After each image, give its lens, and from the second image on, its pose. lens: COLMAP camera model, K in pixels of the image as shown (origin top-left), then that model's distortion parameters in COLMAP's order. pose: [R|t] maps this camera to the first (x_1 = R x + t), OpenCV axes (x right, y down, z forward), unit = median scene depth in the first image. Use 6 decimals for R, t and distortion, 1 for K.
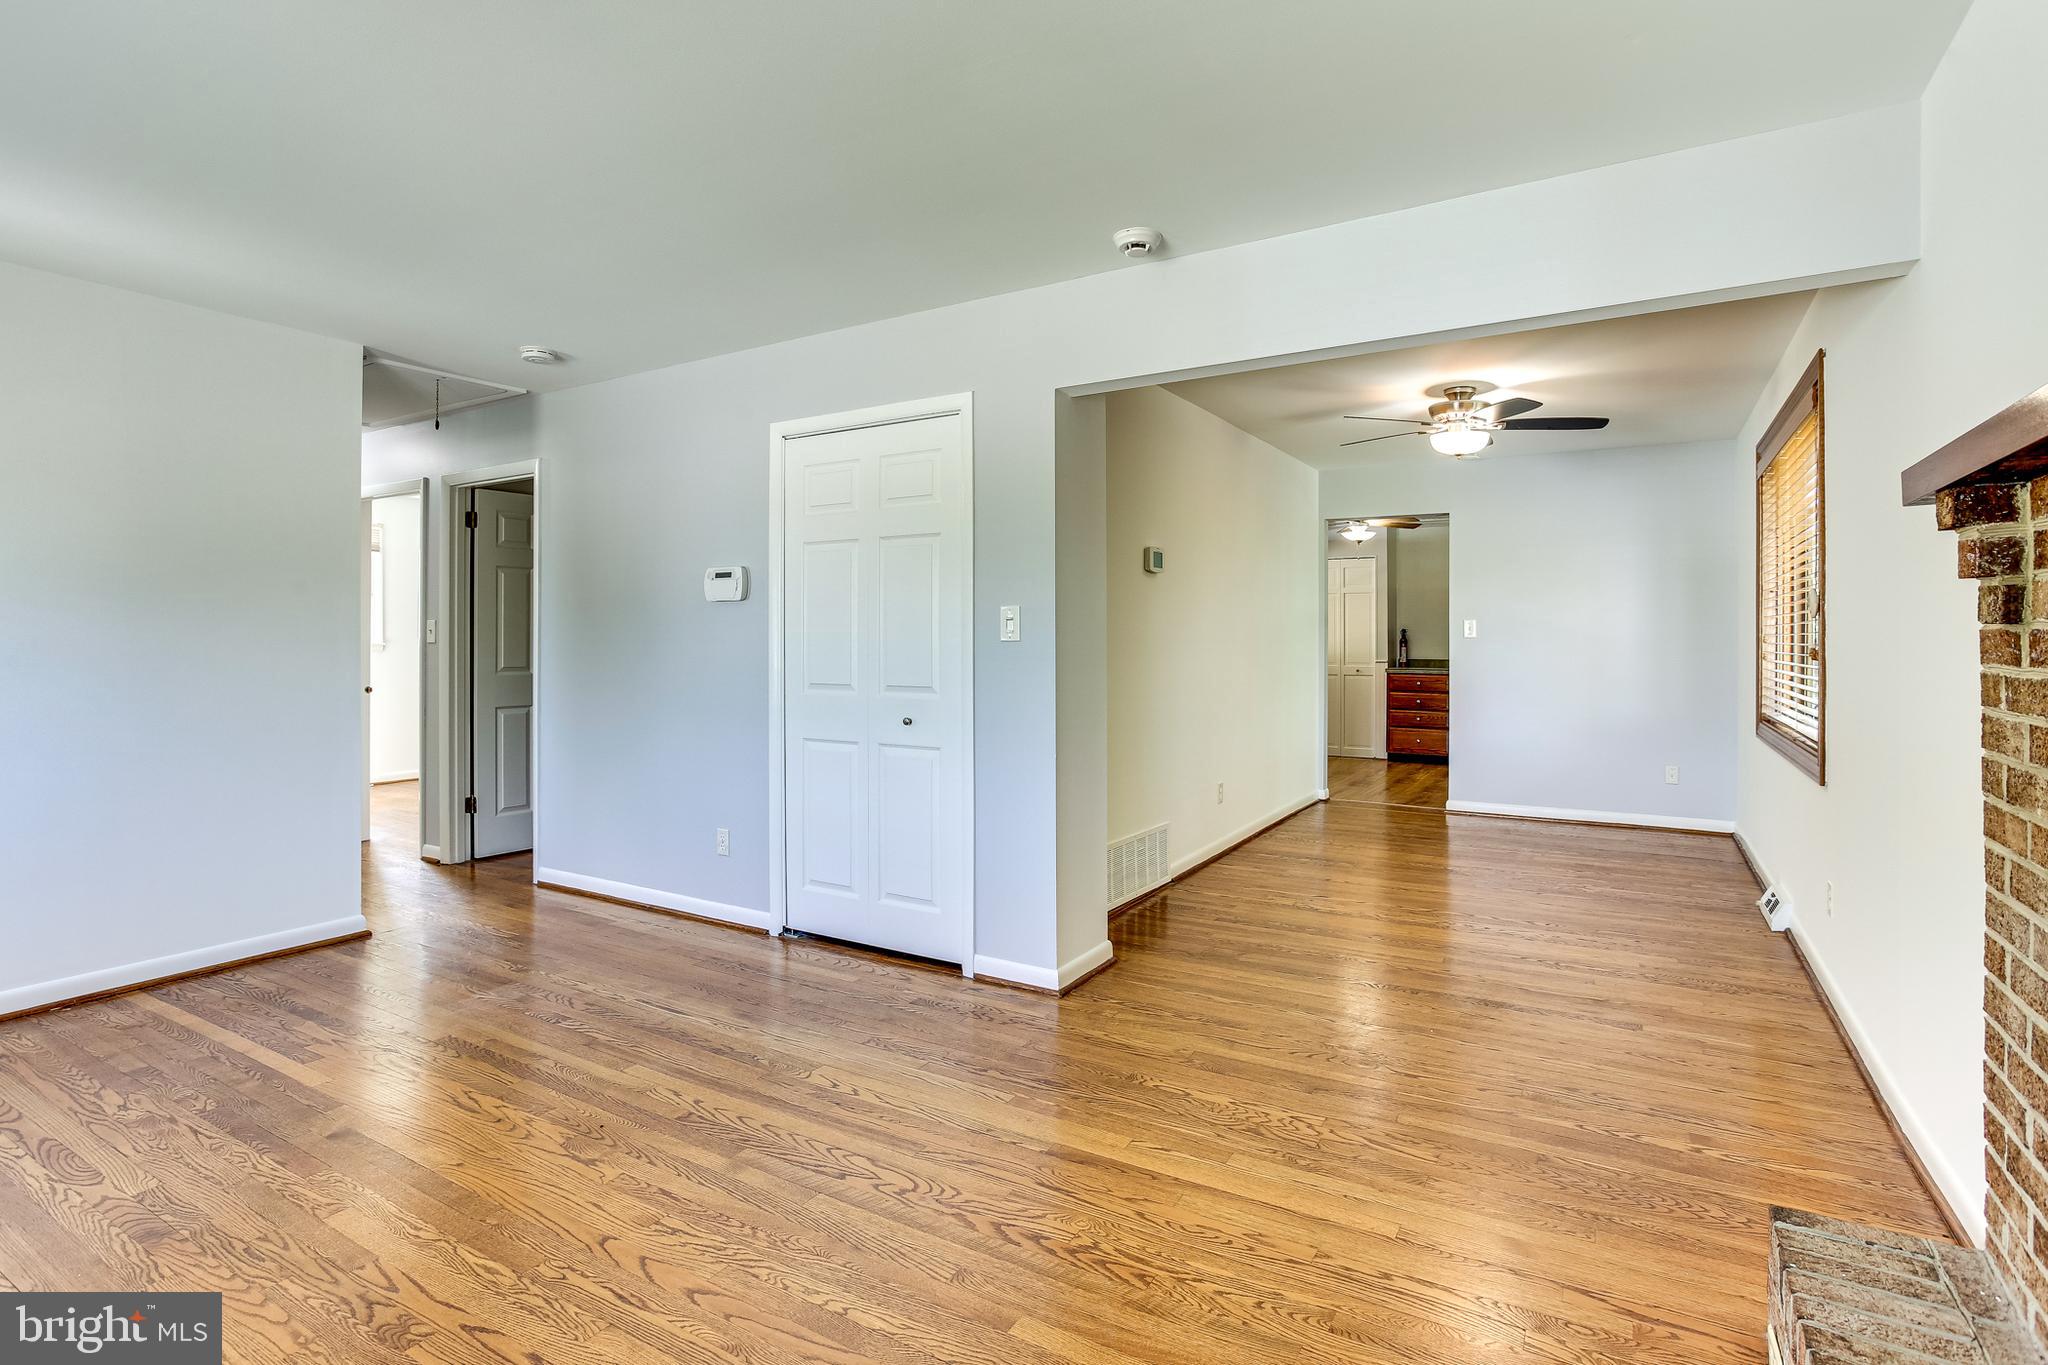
lens RADIAL K [[1006.7, 0, 1021.8], [0, 1006.7, 650.7], [0, 0, 1]] dist [-0.041044, 0.017670]
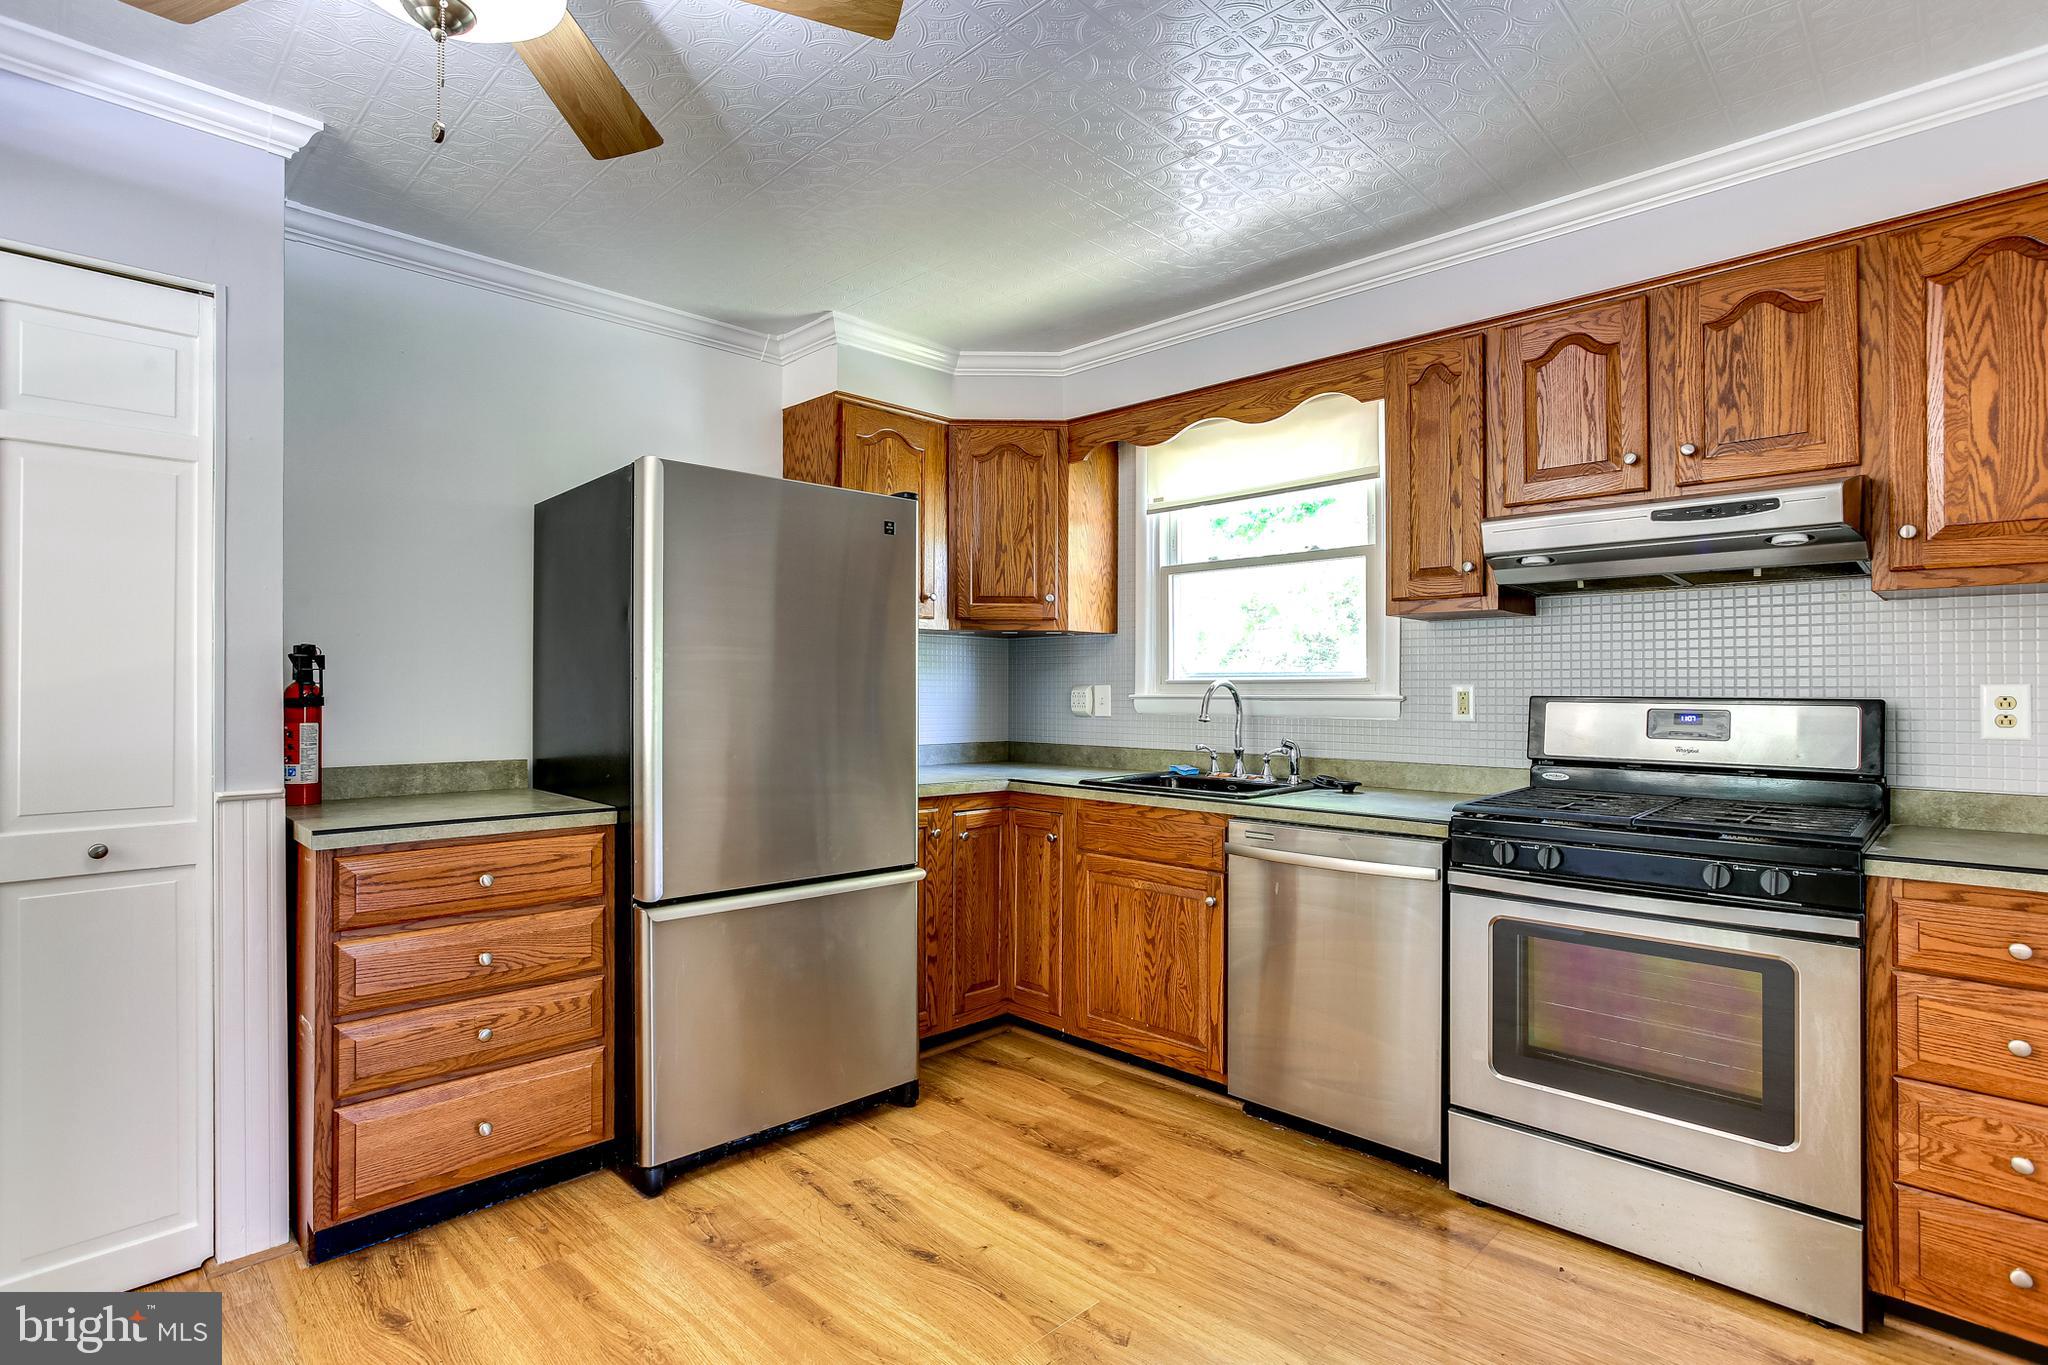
lens RADIAL K [[1006.7, 0, 1065.9], [0, 1006.7, 673.9], [0, 0, 1]] dist [-0.041044, 0.017670]
pose [[0.219381, 0.007925, 0.975607, 0.548997], [0.010006, 0.999896, -0.010372, -0.032198], [-0.975588, 0.012037, 0.219279, 2.224800]]
